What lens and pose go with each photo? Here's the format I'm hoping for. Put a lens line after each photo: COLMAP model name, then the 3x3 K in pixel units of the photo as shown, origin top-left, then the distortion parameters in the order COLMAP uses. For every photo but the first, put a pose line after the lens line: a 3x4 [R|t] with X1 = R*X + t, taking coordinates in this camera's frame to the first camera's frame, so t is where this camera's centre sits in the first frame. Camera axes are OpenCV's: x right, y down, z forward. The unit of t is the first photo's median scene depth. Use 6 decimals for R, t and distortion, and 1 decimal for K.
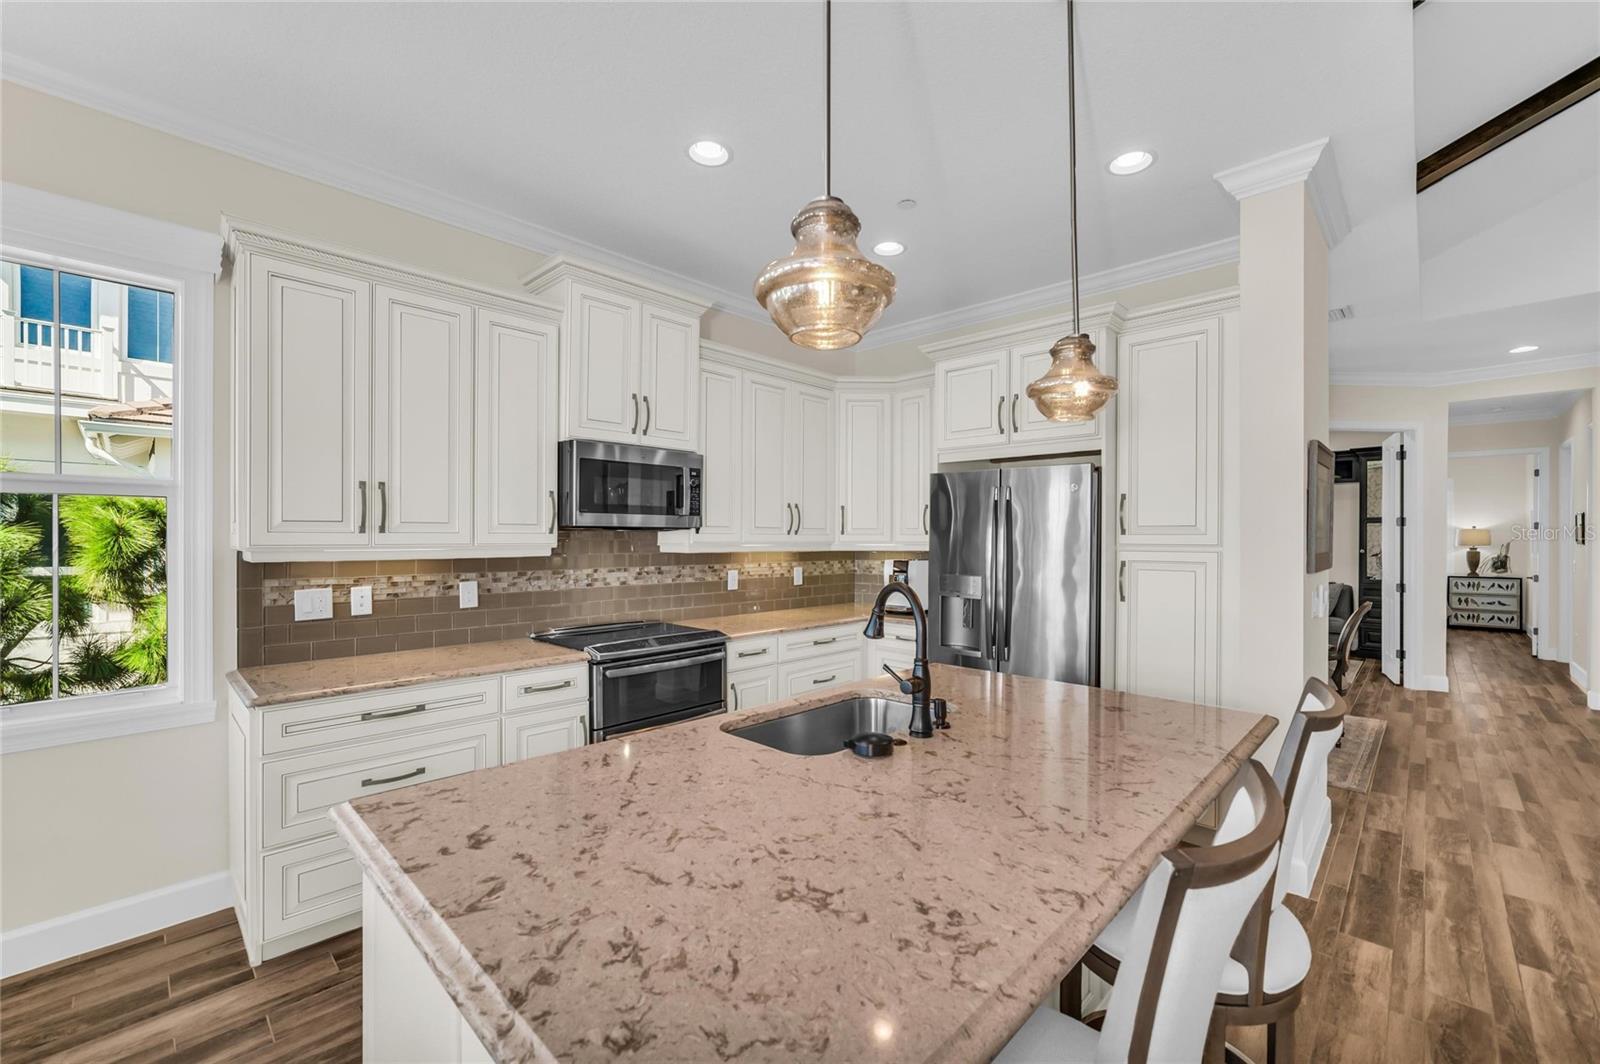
lens RADIAL K [[651.5, 0, 797.9], [0, 651.5, 542.9], [0, 0, 1]] dist [0.000300, 0.000428]
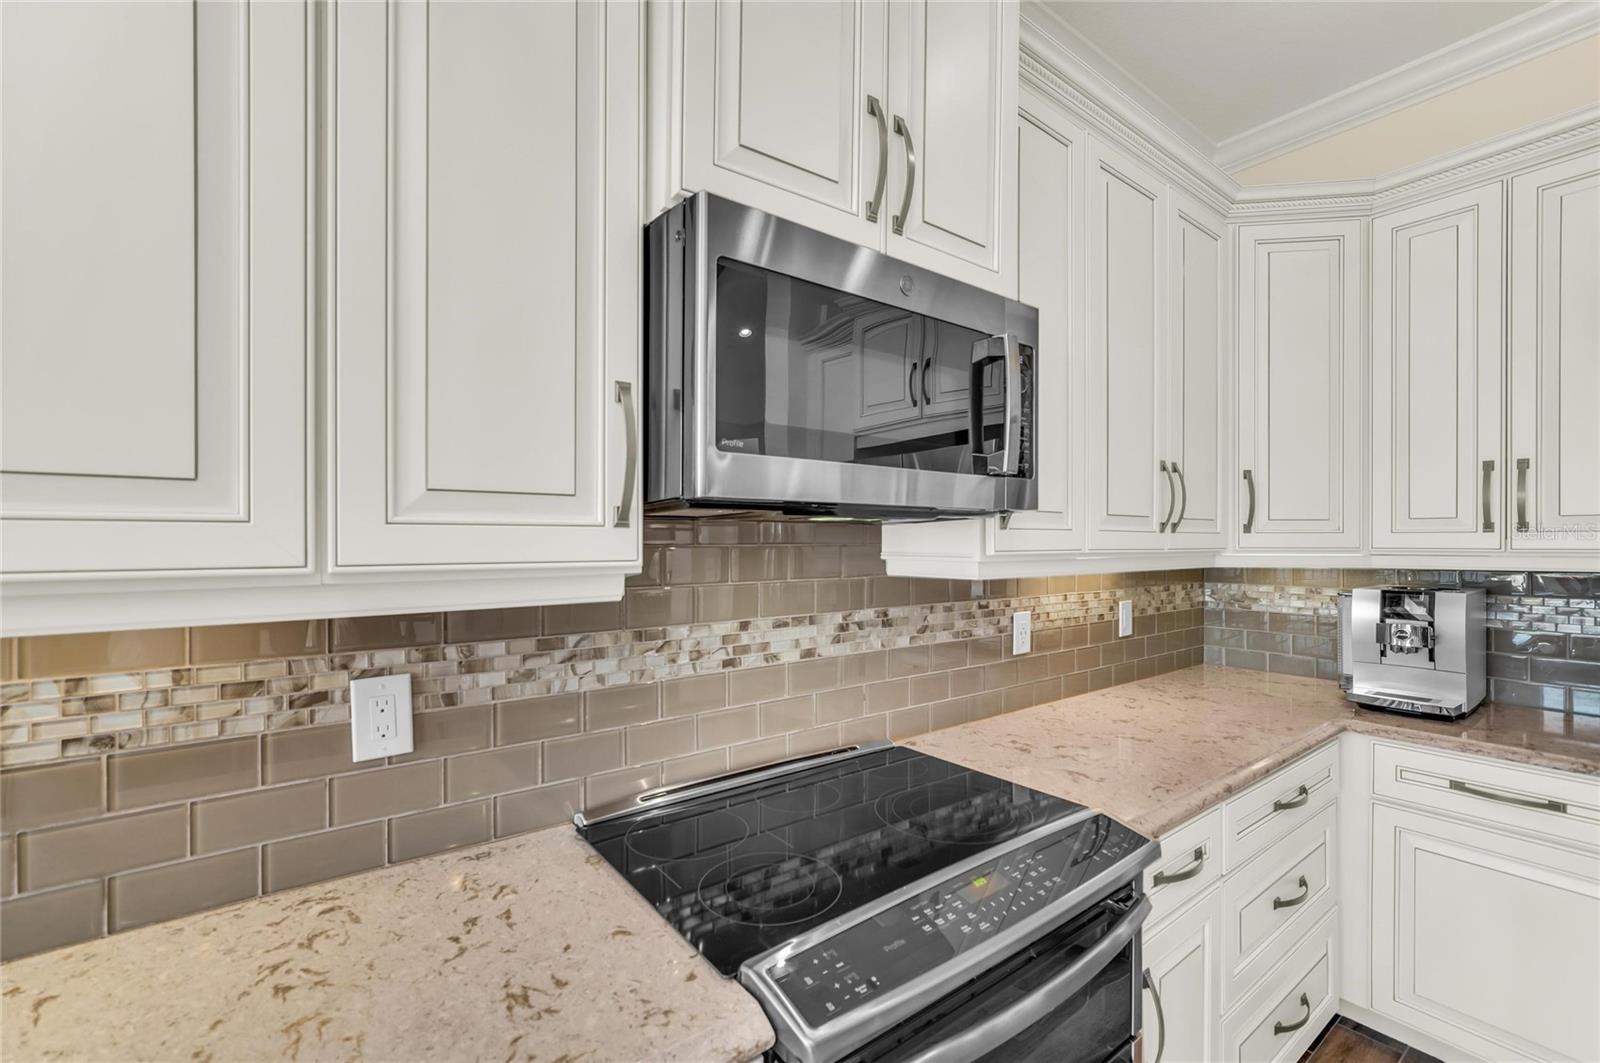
lens RADIAL K [[593.8, 0, 793.9], [0, 593.8, 539.5], [0, 0, 1]] dist [0.000657, 0.000203]
pose [[0.990200, -0.003832, -0.139605, -0.231257], [0.002229, 0.999930, -0.011634, -0.004562], [0.139640, 0.011209, 0.990139, 0.652453]]
